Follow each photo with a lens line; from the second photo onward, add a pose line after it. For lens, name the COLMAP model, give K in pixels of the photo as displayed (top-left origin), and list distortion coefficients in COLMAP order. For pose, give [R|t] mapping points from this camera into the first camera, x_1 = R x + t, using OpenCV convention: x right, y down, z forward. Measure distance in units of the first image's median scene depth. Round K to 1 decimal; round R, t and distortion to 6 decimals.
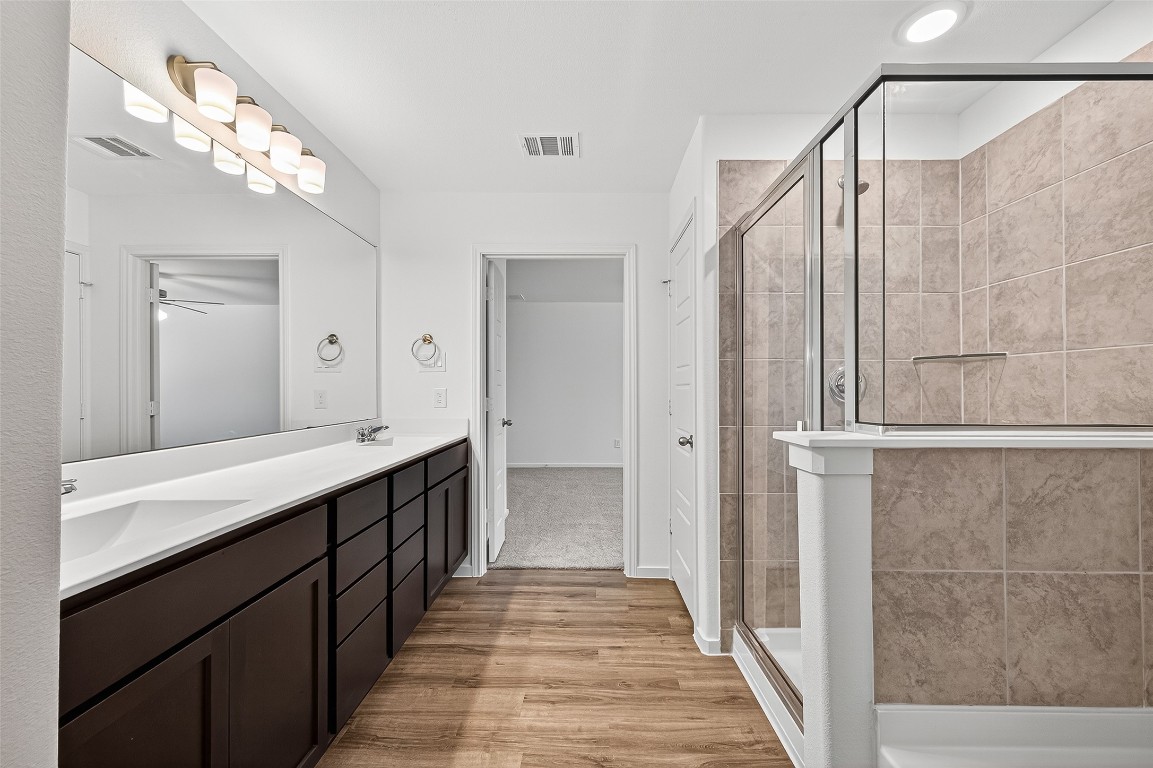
lens RADIAL K [[450.4, 0, 580.1], [0, 450.4, 386.6], [0, 0, 1]] dist [0.010823, -0.002523]
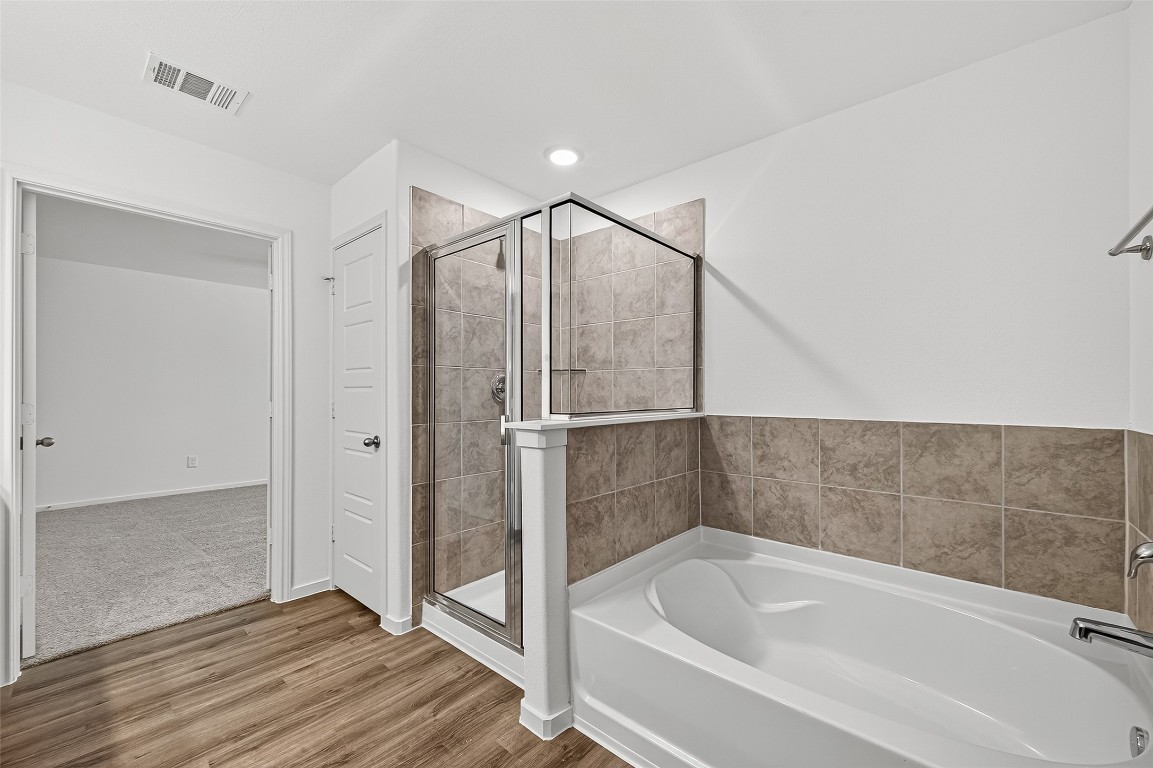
lens RADIAL K [[450.4, 0, 580.1], [0, 450.4, 386.6], [0, 0, 1]] dist [0.010823, -0.002523]
pose [[0.661732, 0.008960, 0.749687, -0.254542], [-0.006007, 0.999960, -0.006648, -0.001468], [-0.749717, -0.000104, 0.661759, -0.047623]]
